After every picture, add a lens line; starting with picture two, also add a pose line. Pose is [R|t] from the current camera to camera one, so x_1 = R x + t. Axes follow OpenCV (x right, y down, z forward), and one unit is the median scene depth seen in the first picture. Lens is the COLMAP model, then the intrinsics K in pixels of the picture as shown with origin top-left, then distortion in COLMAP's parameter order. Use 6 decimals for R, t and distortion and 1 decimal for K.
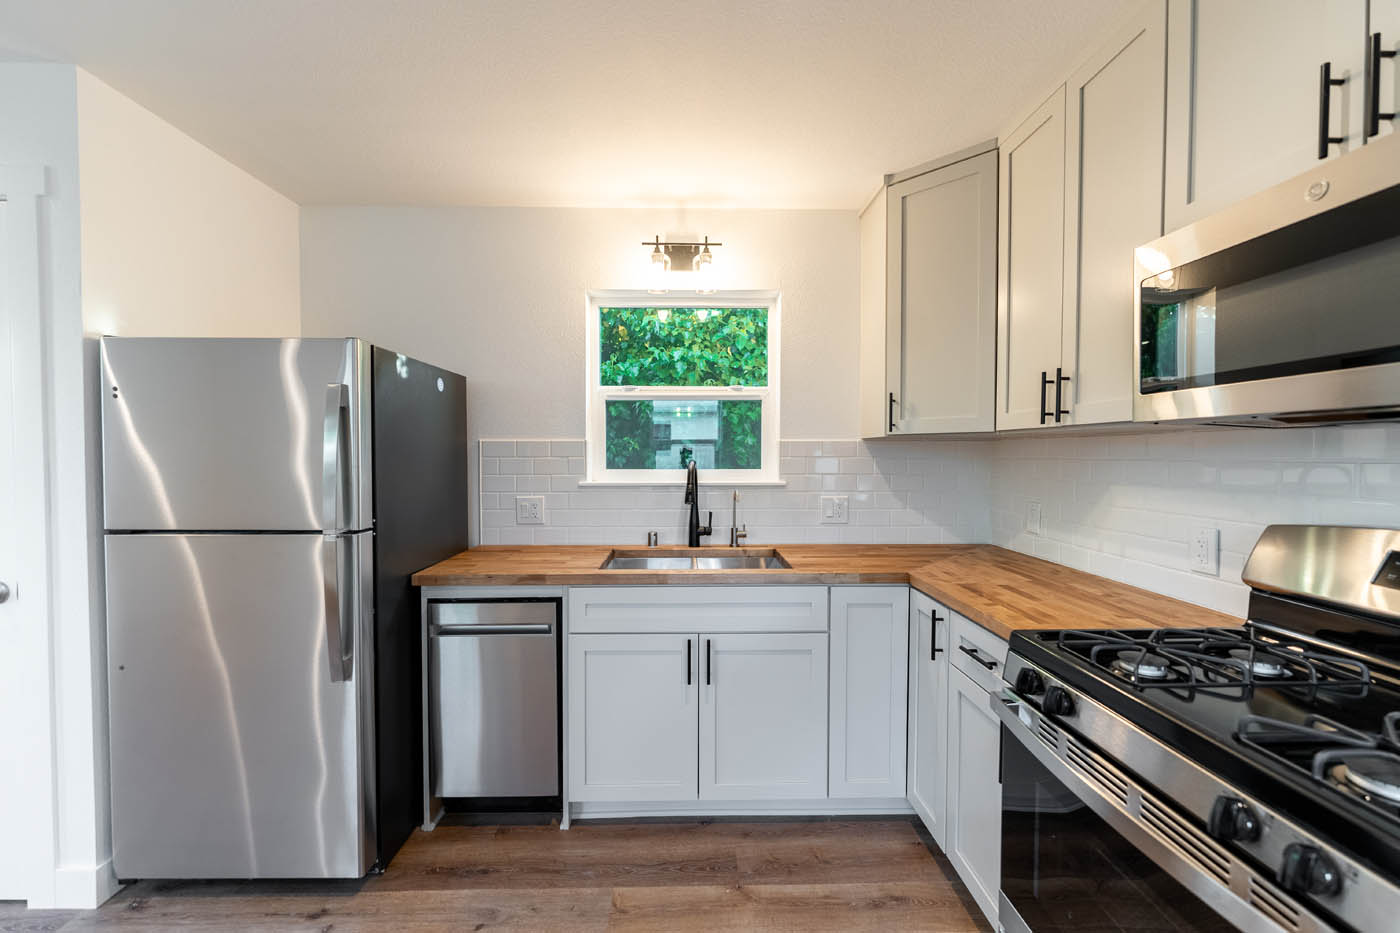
lens RADIAL K [[559.6, 0, 695.7], [0, 559.6, 467.3], [0, 0, 1]] dist [0.000786, -0.000390]
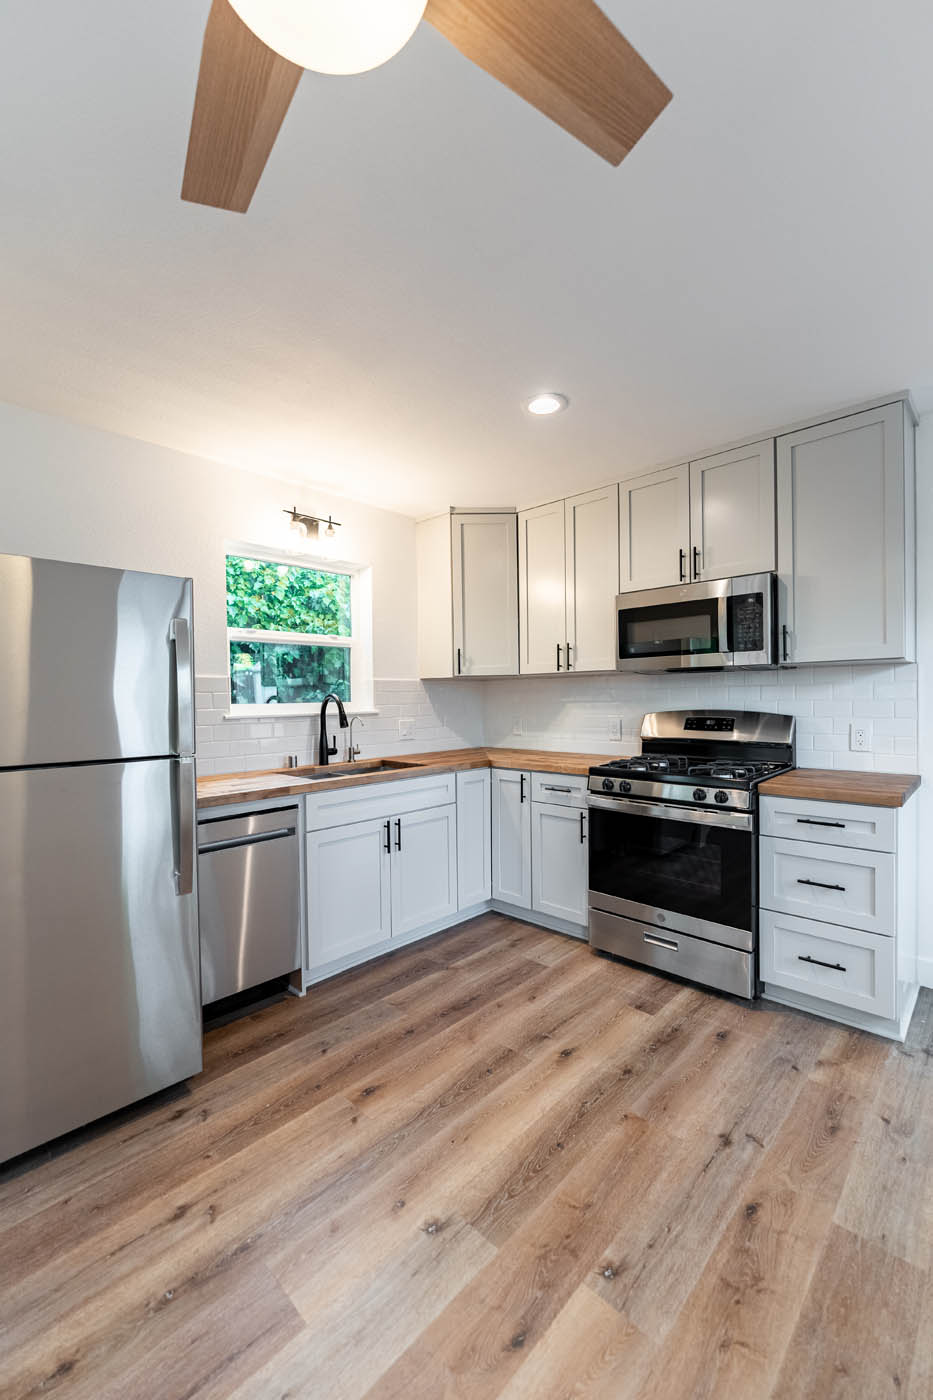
lens RADIAL K [[574.6, 0, 466.2], [0, 574.6, 705.1], [0, 0, 1]] dist [-0.006863, 0.000592]
pose [[0.706753, -0.018996, 0.707206, -0.876008], [0.031138, 0.999506, -0.004271, 0.033957], [-0.706775, 0.025039, 0.706995, -0.149485]]
